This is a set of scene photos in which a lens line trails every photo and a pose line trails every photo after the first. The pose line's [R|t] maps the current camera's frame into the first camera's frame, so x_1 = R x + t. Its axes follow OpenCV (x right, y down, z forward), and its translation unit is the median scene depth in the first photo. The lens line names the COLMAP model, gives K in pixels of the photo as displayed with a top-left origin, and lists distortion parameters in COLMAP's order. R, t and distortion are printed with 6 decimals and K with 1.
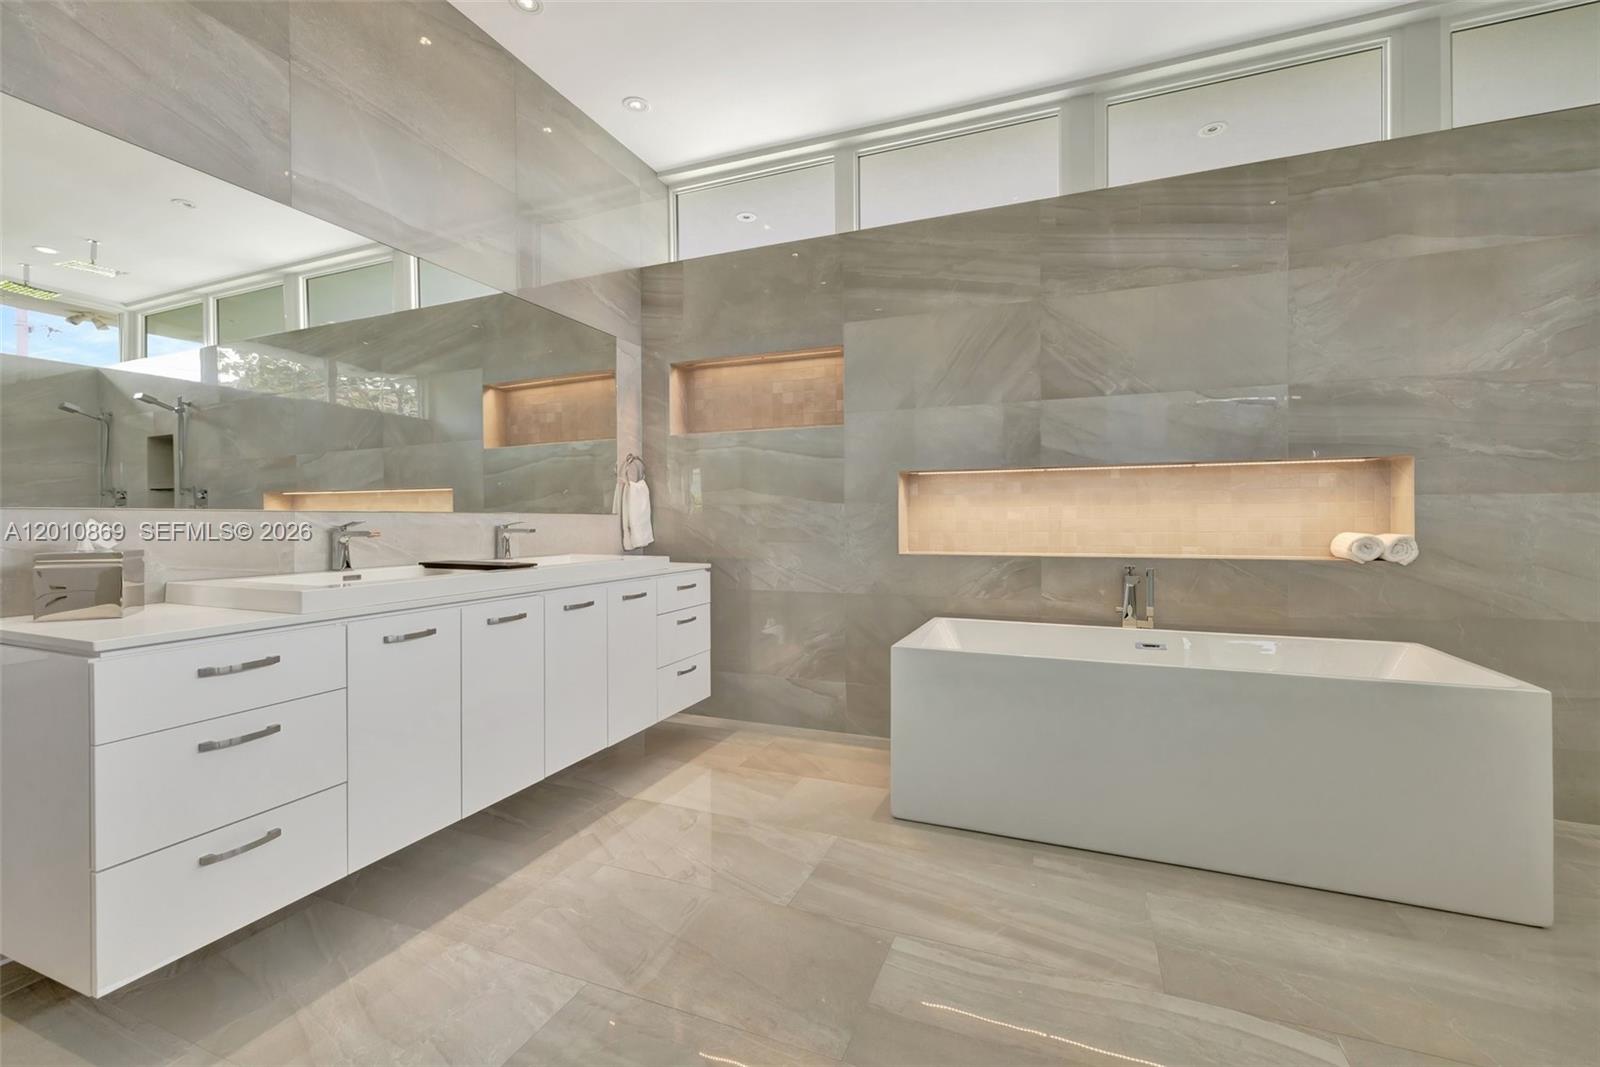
lens RADIAL K [[671.1, 0, 798.6], [0, 671.1, 524.8], [0, 0, 1]] dist [-0.001075, -0.000136]
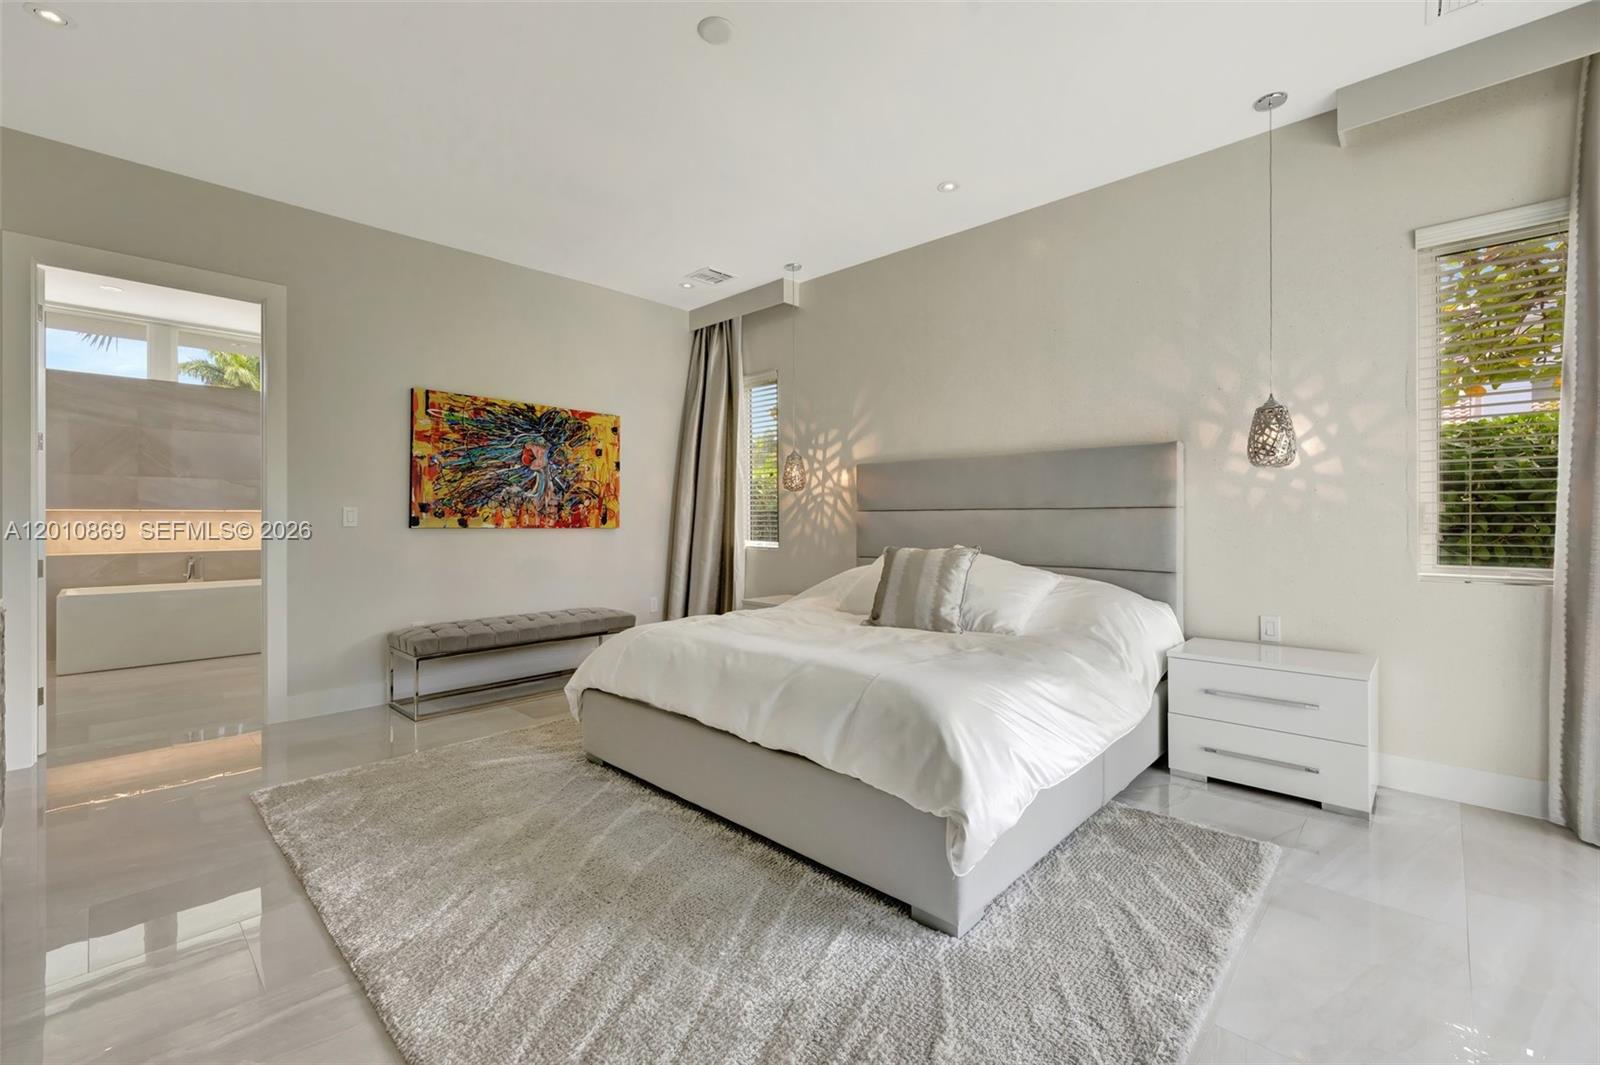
lens RADIAL K [[671.1, 0, 798.9], [0, 671.1, 528.2], [0, 0, 1]] dist [-0.001075, -0.000136]
pose [[0.362177, 0.003218, 0.932104, -0.776724], [0.002811, 0.999986, -0.004544, -0.014052], [-0.932105, 0.004266, 0.362162, -1.542057]]
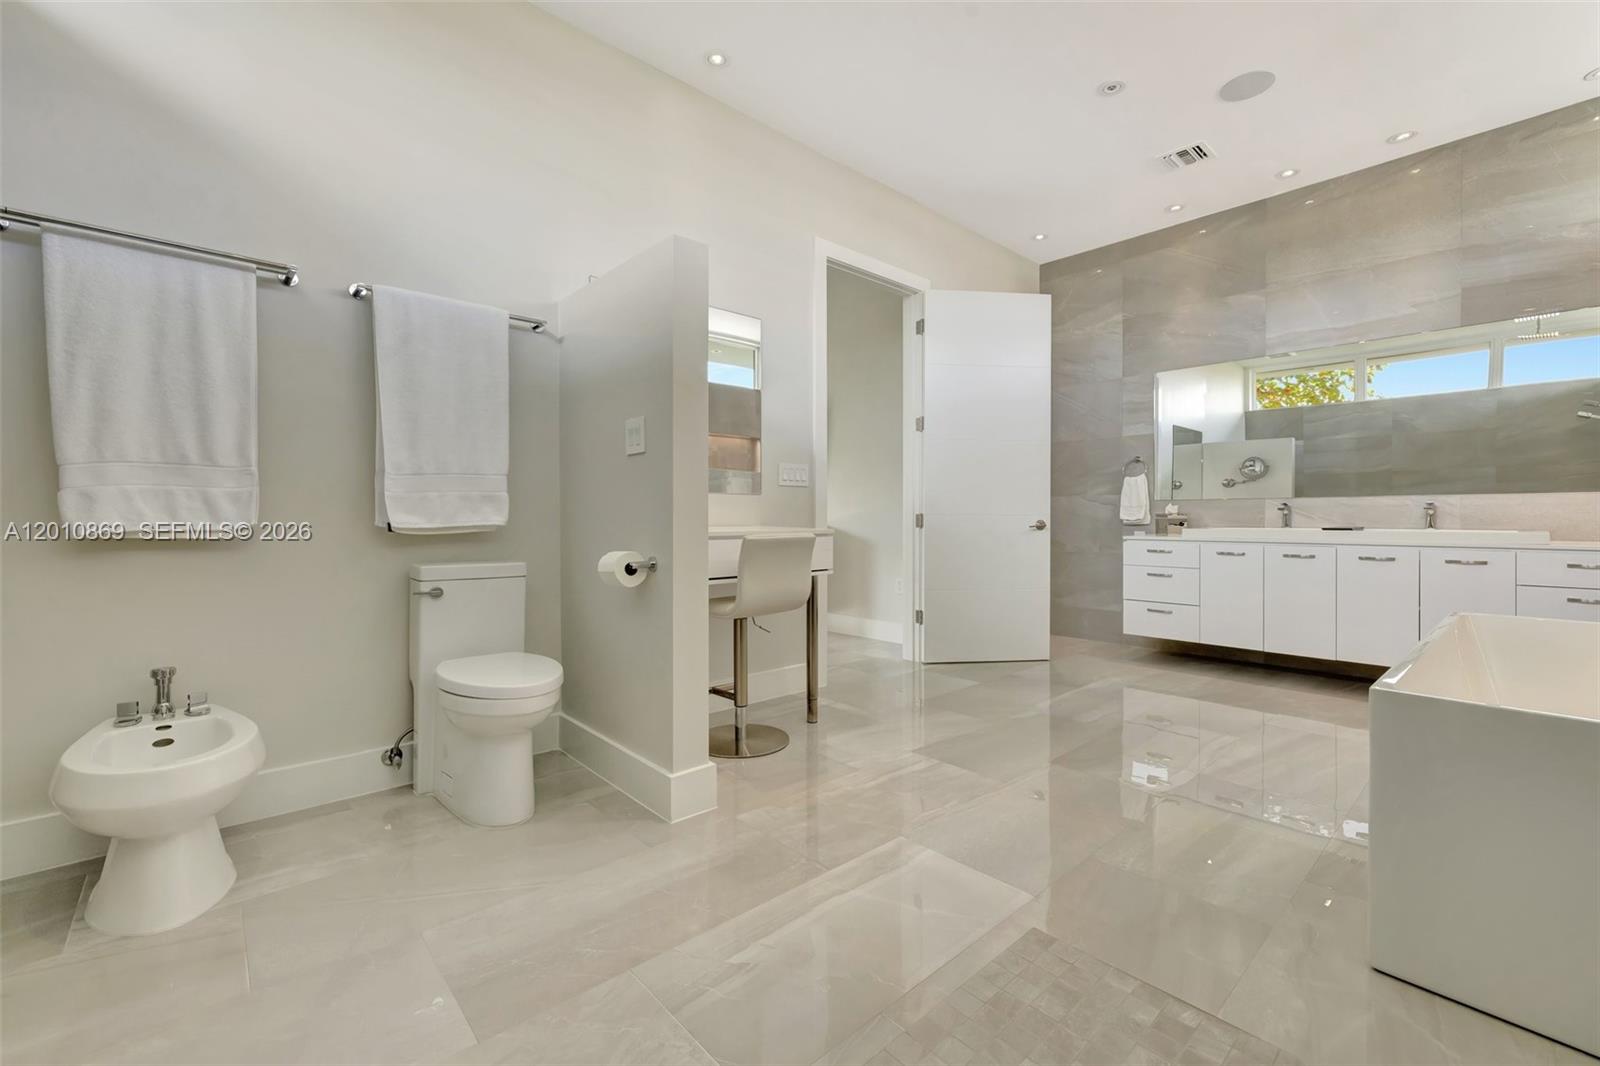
lens RADIAL K [[671.1, 0, 798.7], [0, 671.1, 524.0], [0, 0, 1]] dist [-0.001075, -0.000136]
pose [[-0.434882, 0.017833, -0.900311, 2.128549], [-0.002611, 0.999775, 0.021064, 0.024111], [0.900484, 0.011511, -0.434738, 0.693948]]
